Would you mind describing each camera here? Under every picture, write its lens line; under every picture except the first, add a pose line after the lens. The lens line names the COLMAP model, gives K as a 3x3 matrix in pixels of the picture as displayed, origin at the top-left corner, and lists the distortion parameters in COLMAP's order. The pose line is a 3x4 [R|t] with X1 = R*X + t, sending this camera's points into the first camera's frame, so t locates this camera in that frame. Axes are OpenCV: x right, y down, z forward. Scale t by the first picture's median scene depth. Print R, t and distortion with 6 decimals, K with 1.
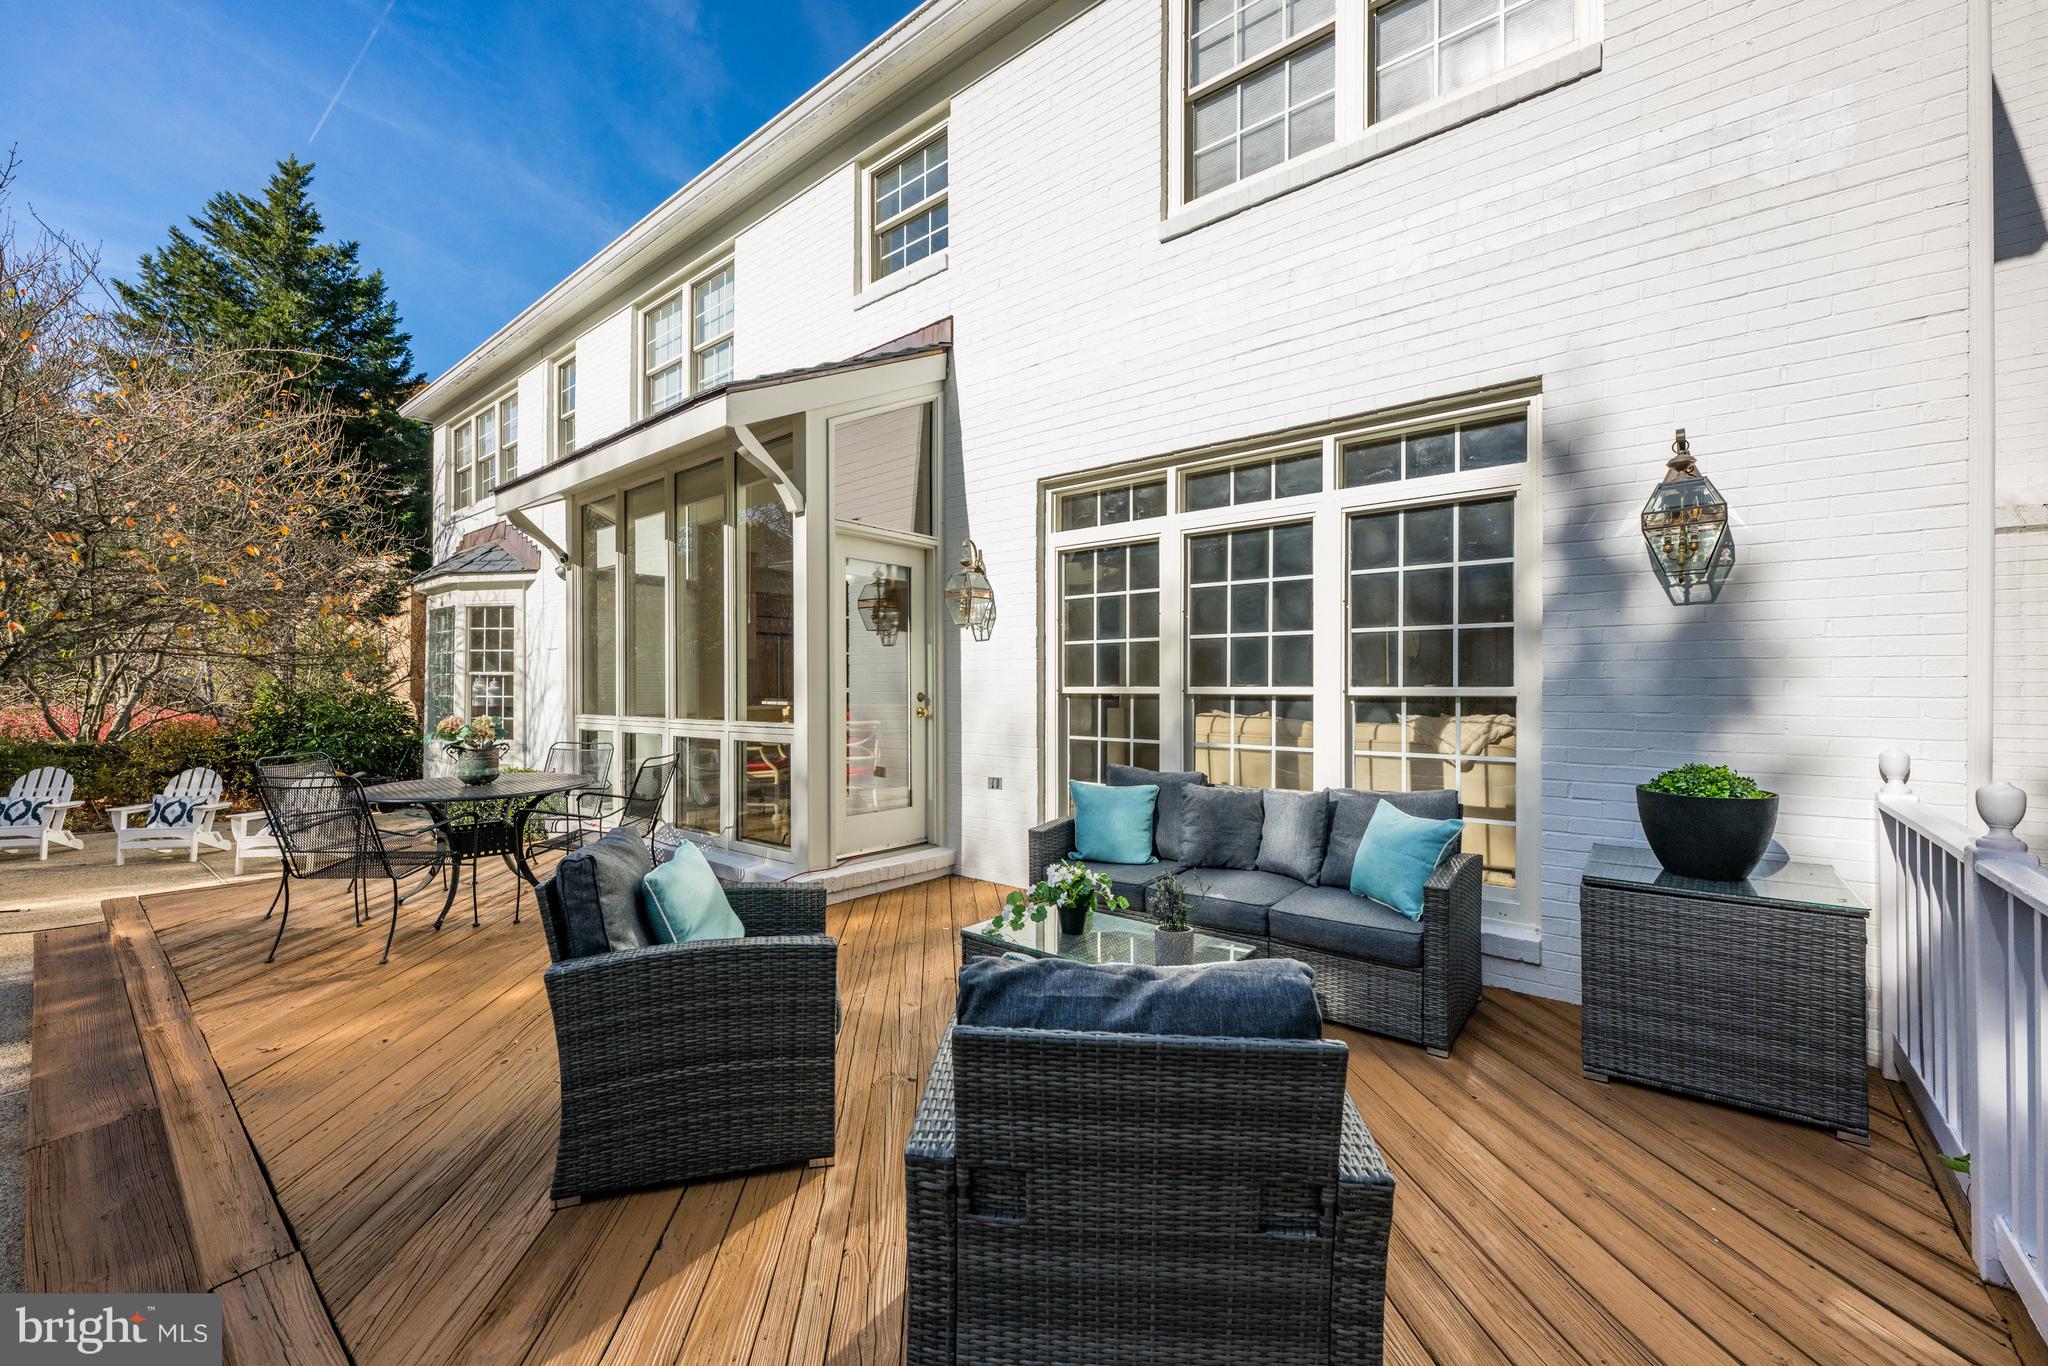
lens RADIAL K [[809.8, 0, 1016.3], [0, 809.8, 680.3], [0, 0, 1]] dist [-0.000872, 0.000009]
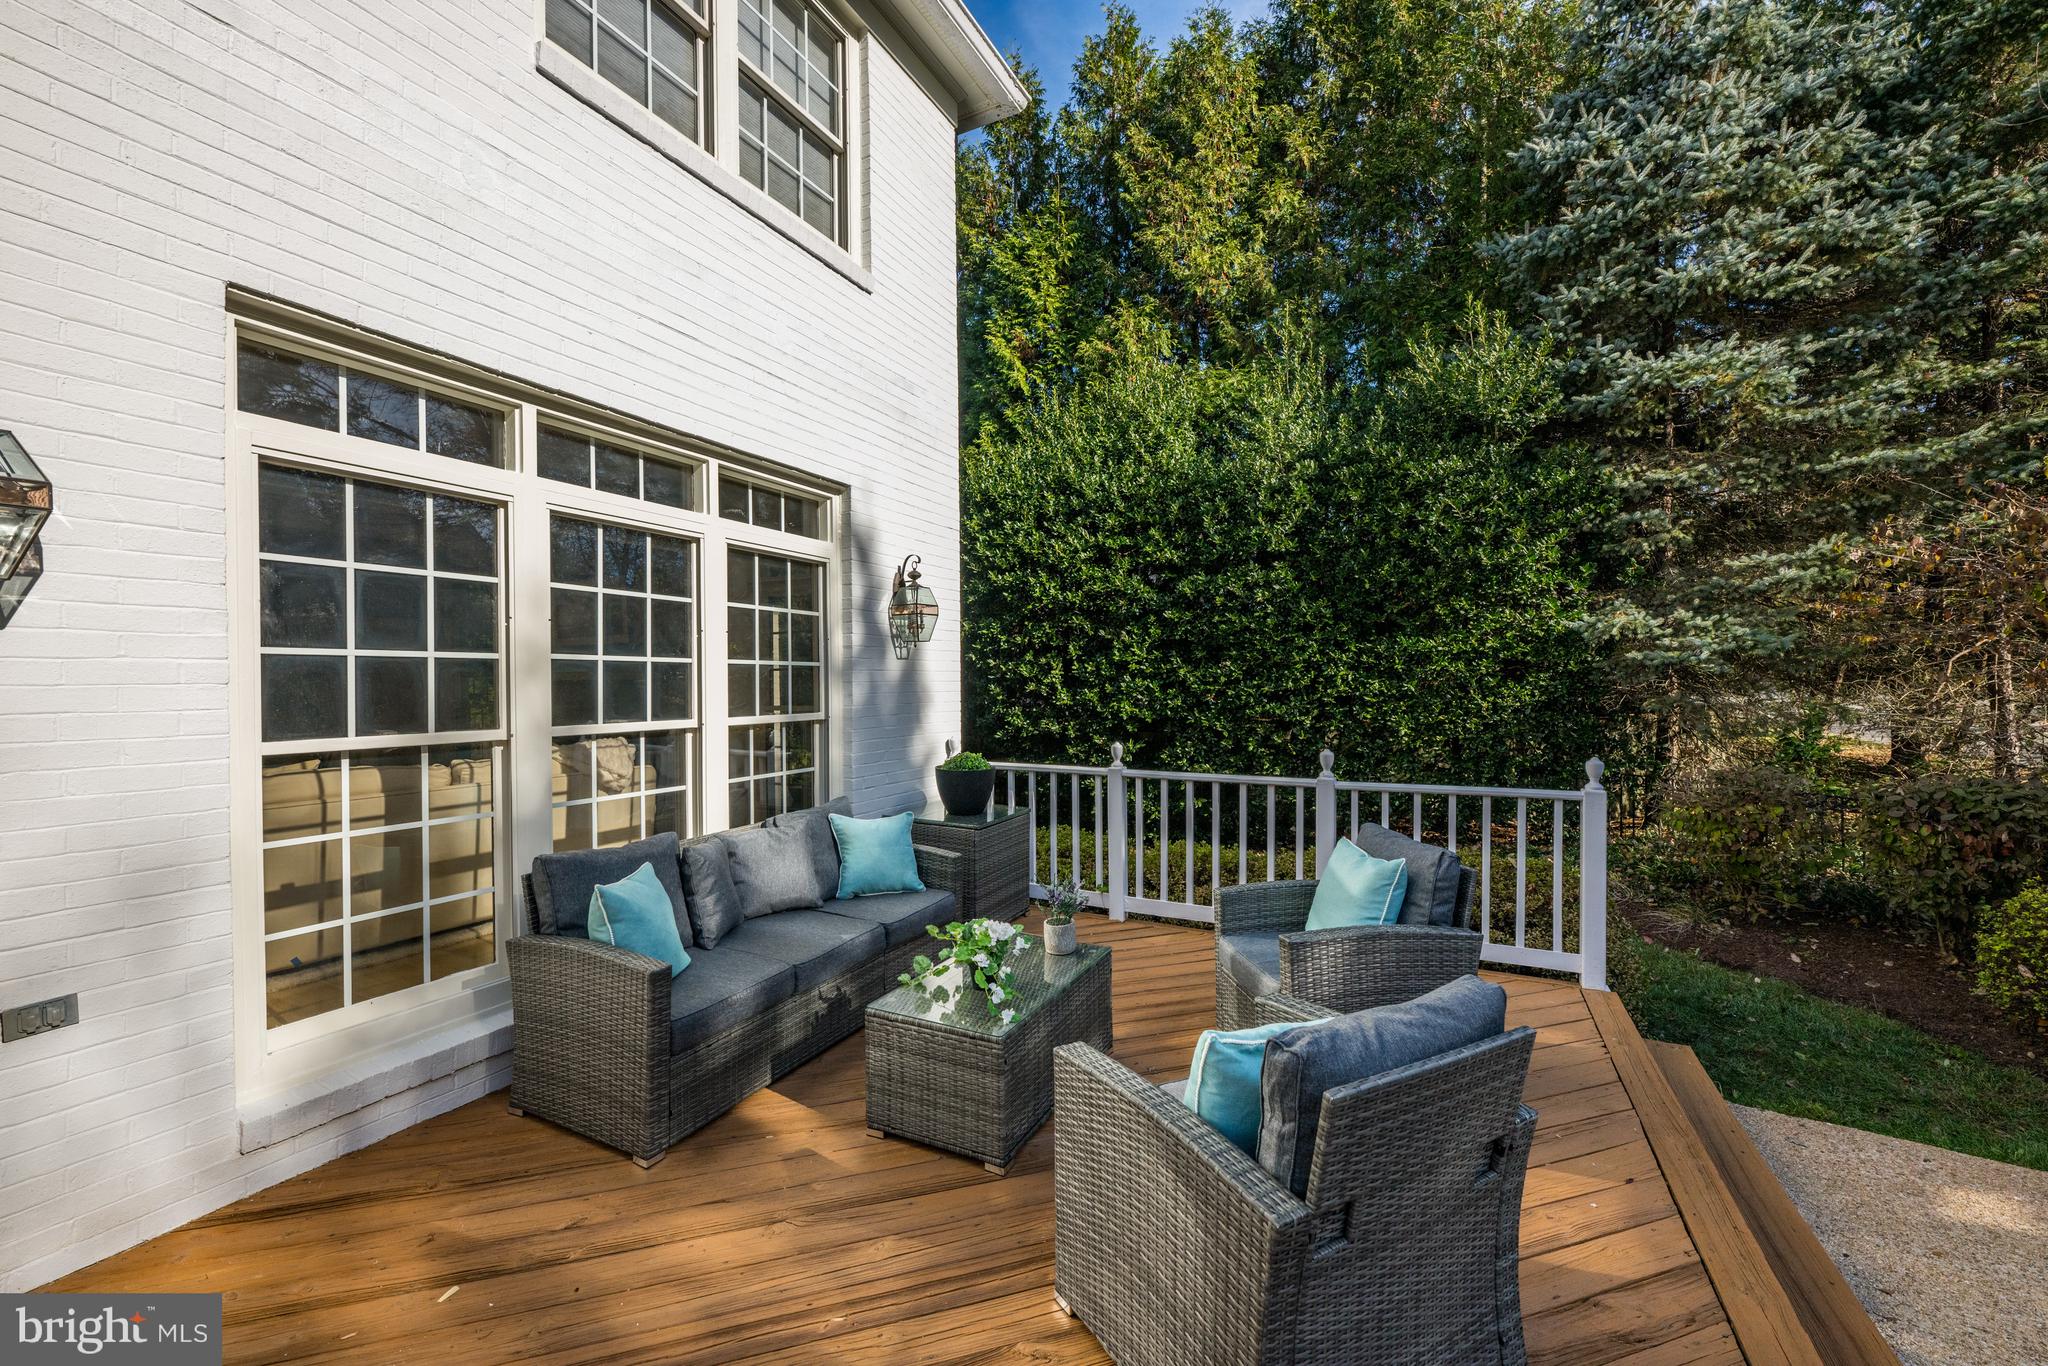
lens RADIAL K [[809.8, 0, 1016.3], [0, 809.8, 680.3], [0, 0, 1]] dist [-0.000872, 0.000009]
pose [[-0.211241, -0.004609, 0.977423, -0.603294], [-0.008699, 0.999958, 0.002835, -0.040643], [-0.977395, -0.007904, -0.211273, 0.801540]]
